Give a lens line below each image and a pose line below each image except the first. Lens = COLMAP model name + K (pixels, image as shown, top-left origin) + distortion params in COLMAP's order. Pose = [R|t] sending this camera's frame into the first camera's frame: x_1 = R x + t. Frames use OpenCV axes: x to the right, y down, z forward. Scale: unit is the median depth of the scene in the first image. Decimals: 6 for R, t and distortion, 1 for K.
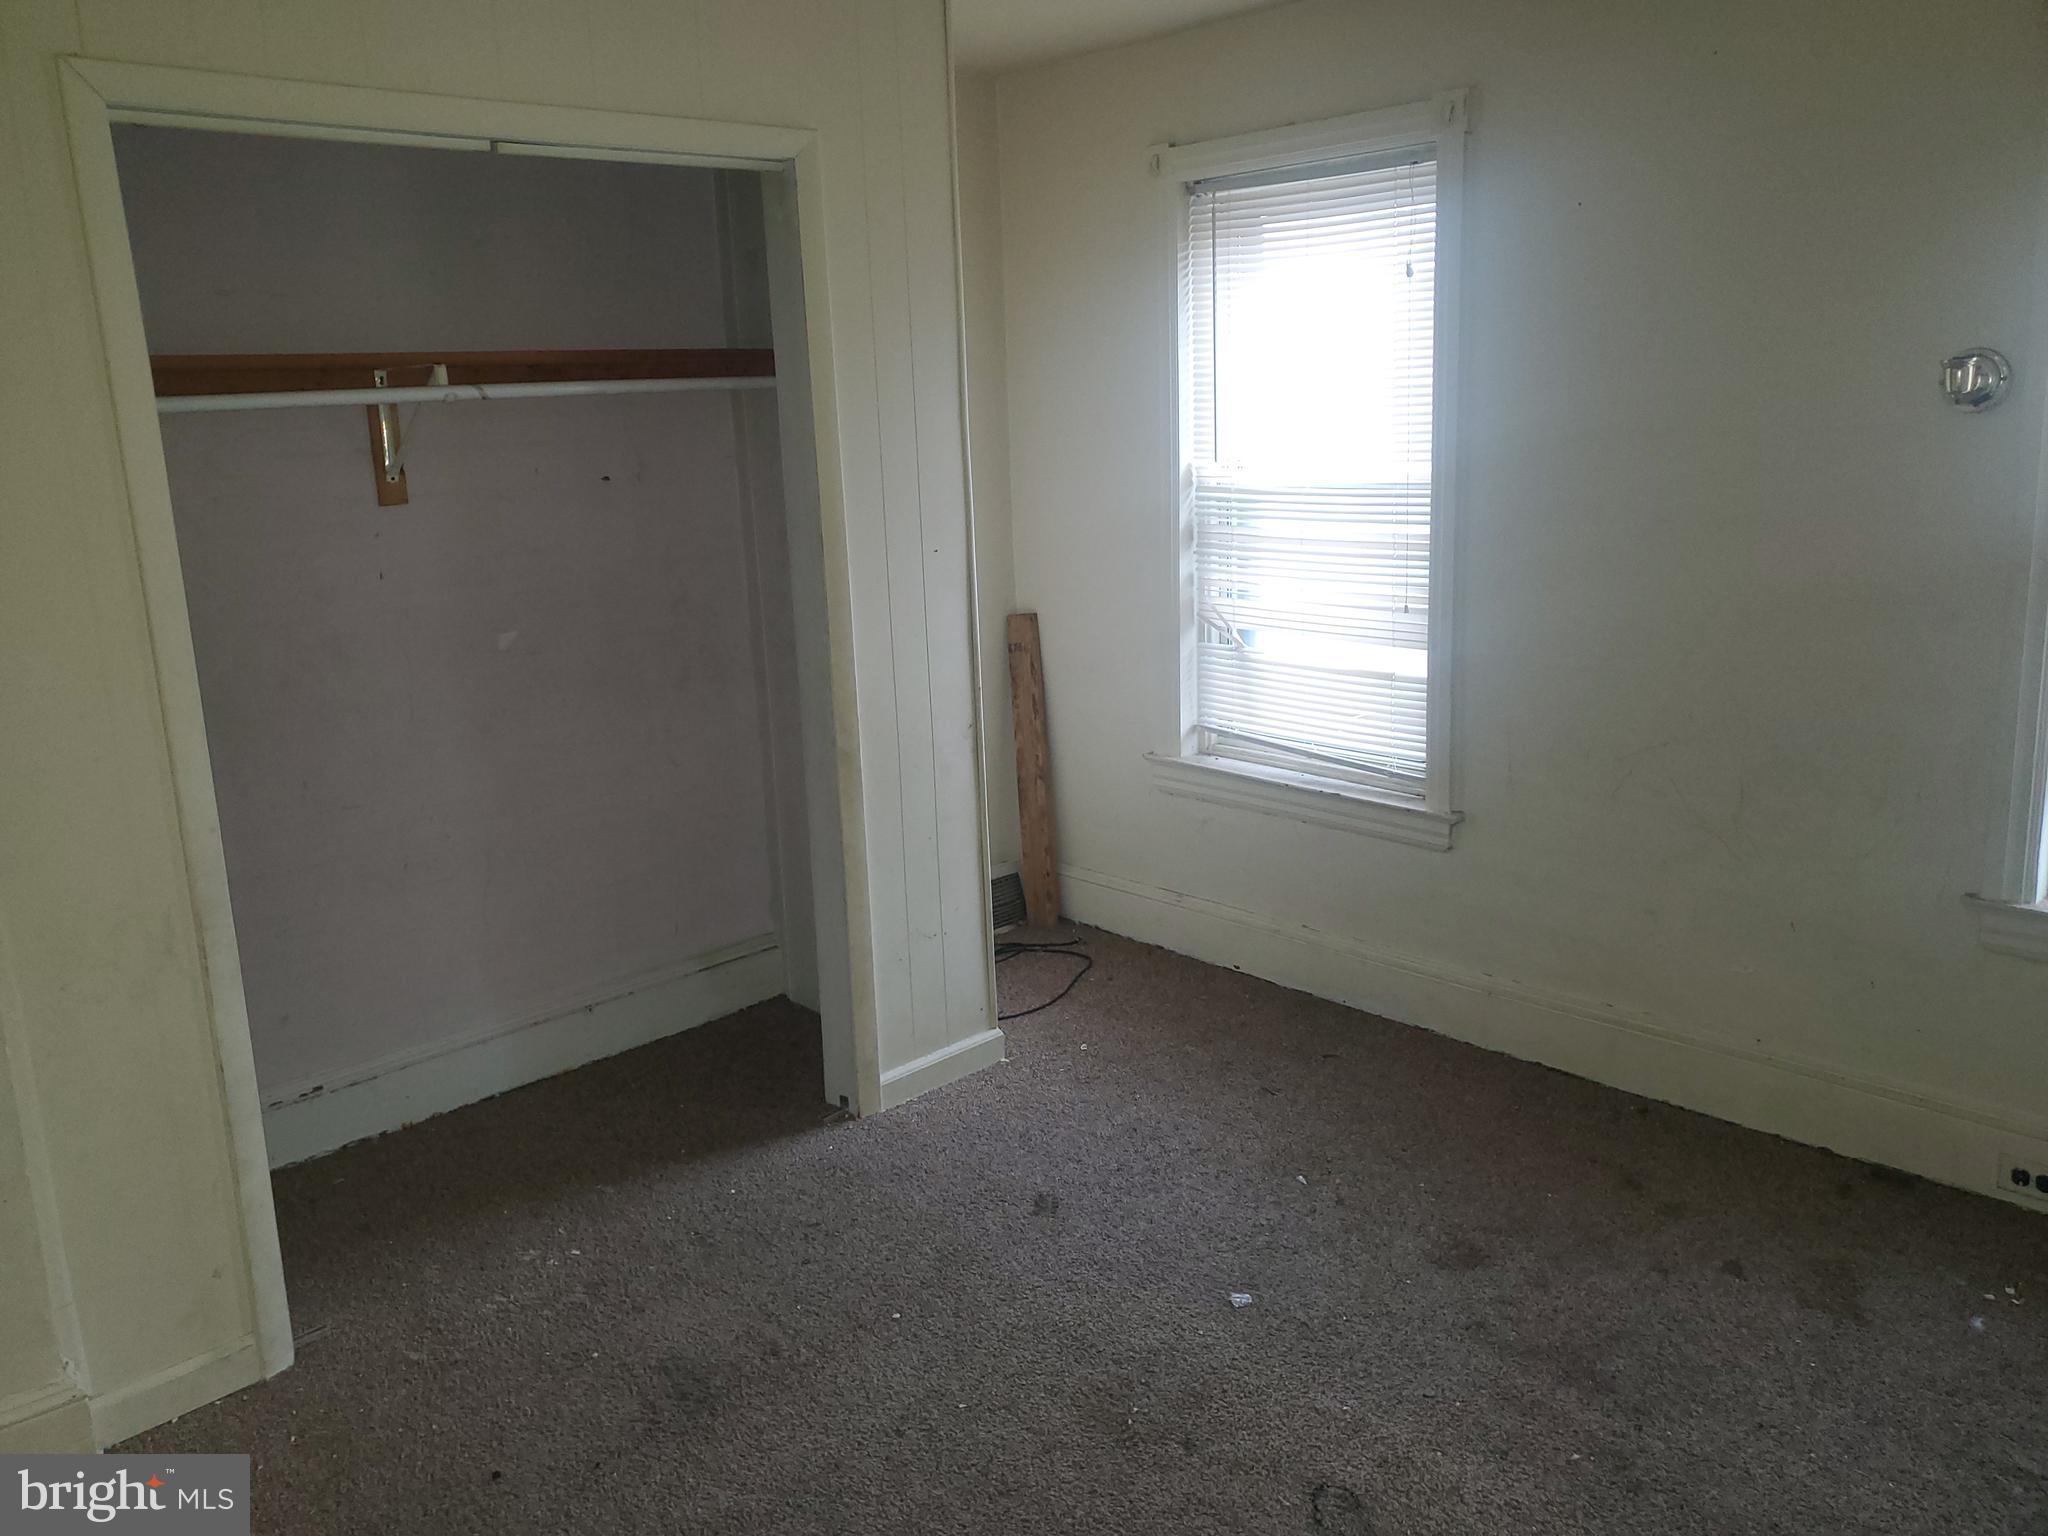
lens RADIAL K [[1614.7, 0, 1024.0], [0, 1614.7, 768.0], [0, 0, 1]] dist [0.004403, -0.003910]
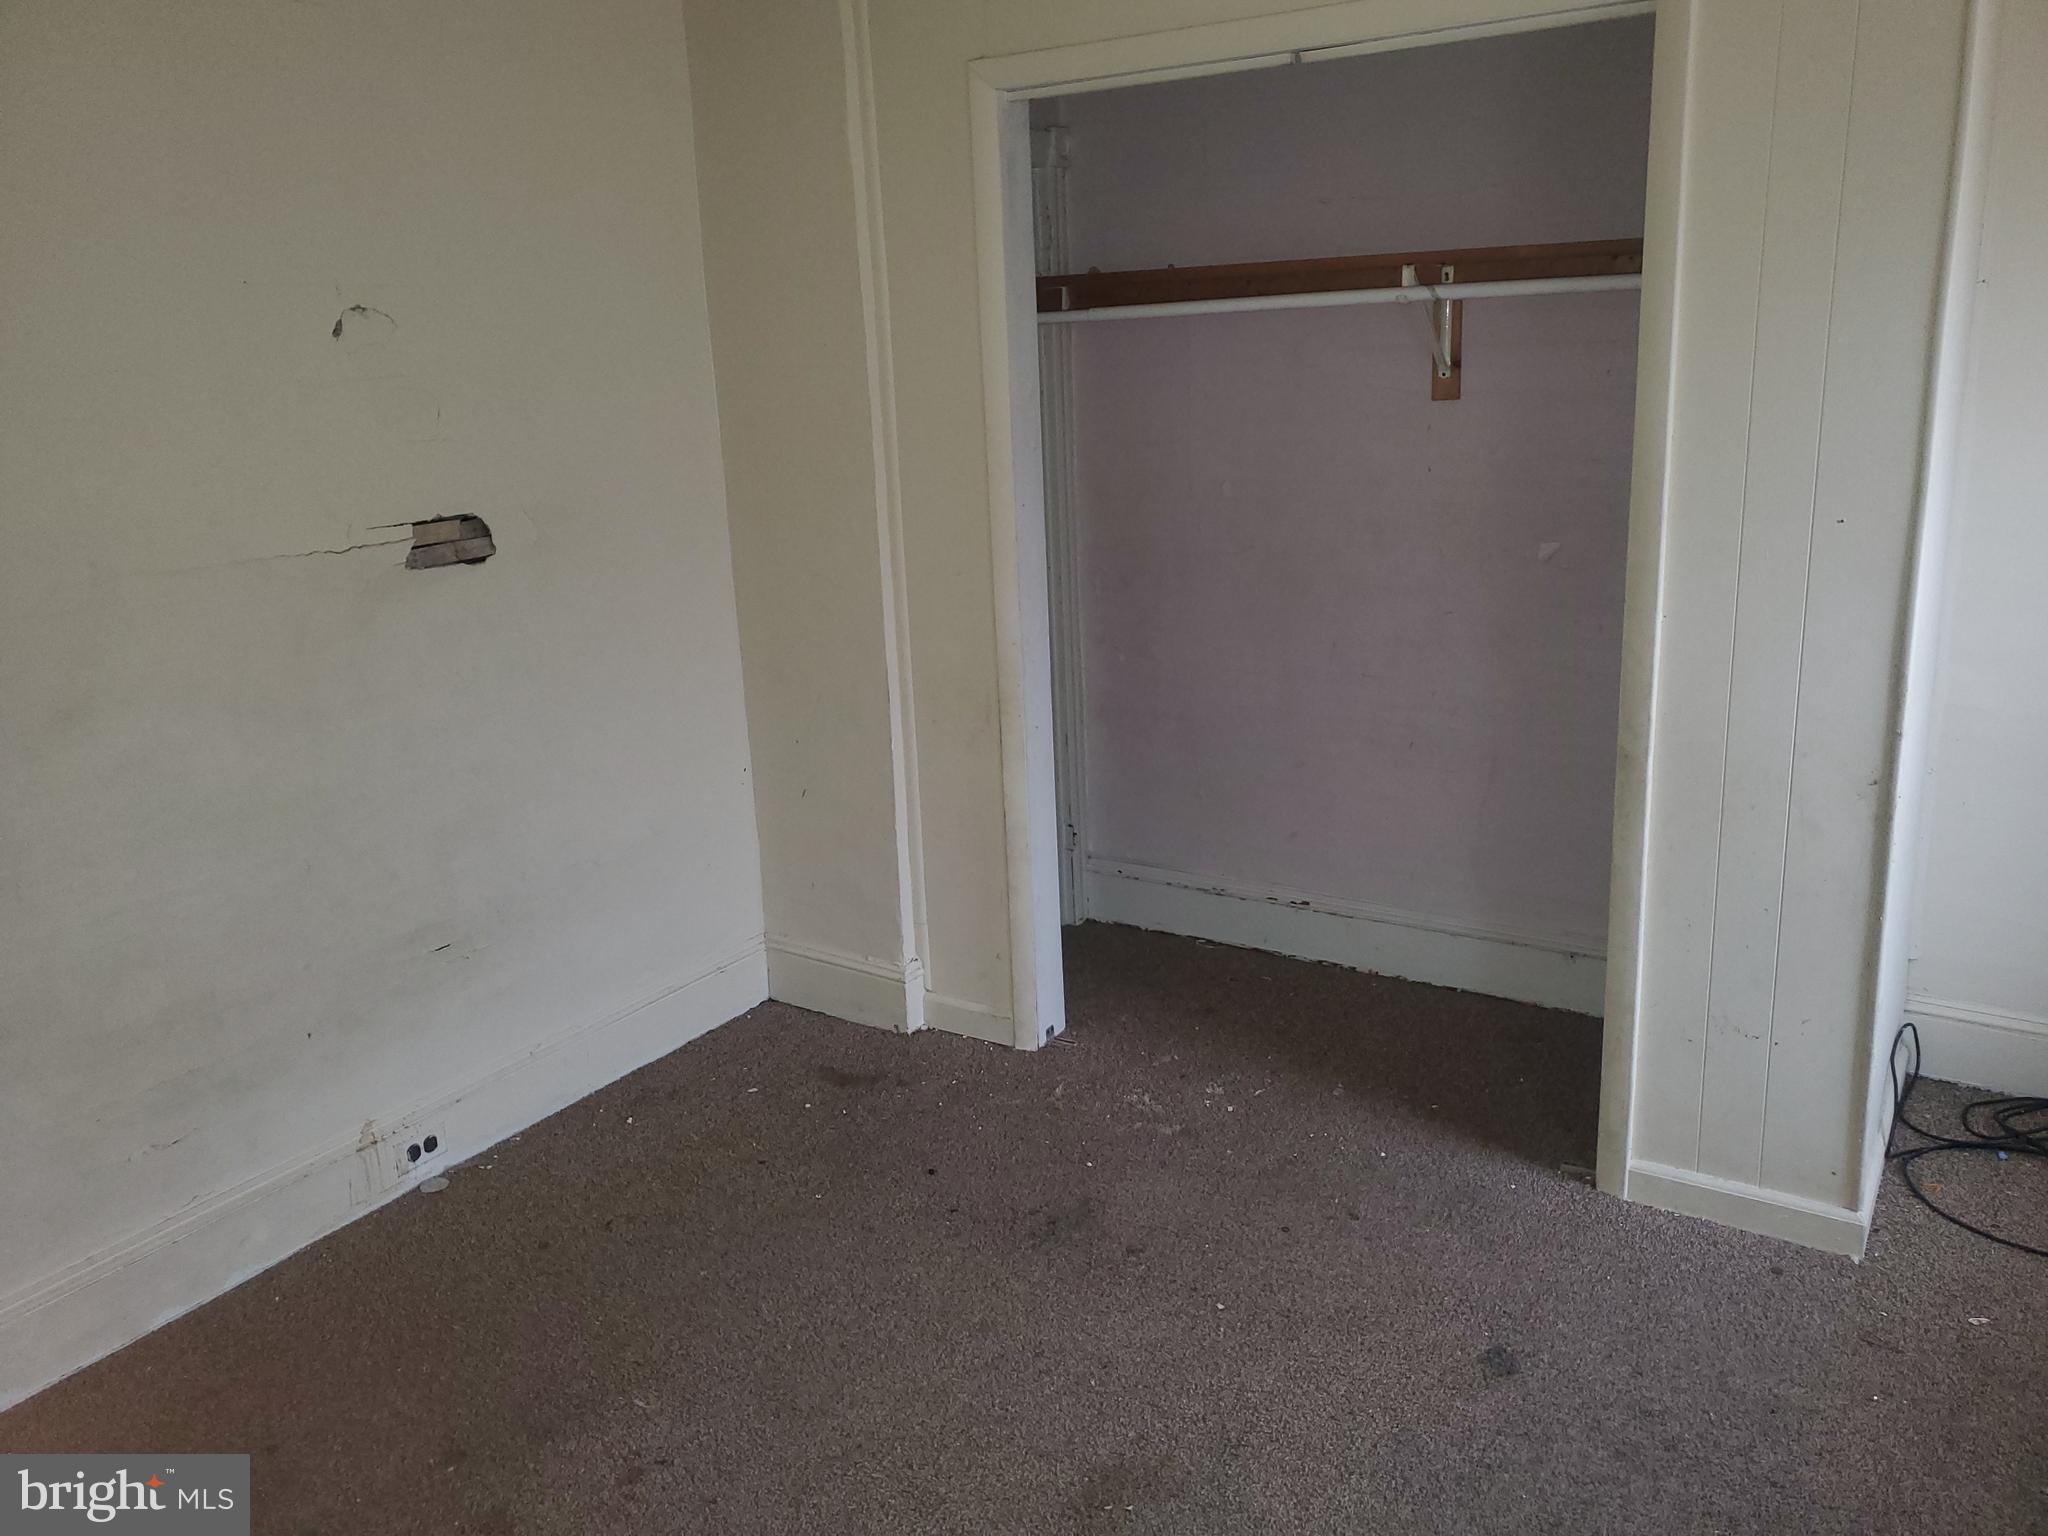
lens RADIAL K [[1594.9, 0, 1024.0], [0, 1594.9, 768.0], [0, 0, 1]] dist [-0.003635, -0.003491]
pose [[0.199374, 0.288849, -0.936385, 0.587207], [-0.185356, 0.949435, 0.253409, -0.151602], [0.962233, 0.123041, 0.242833, 0.537849]]
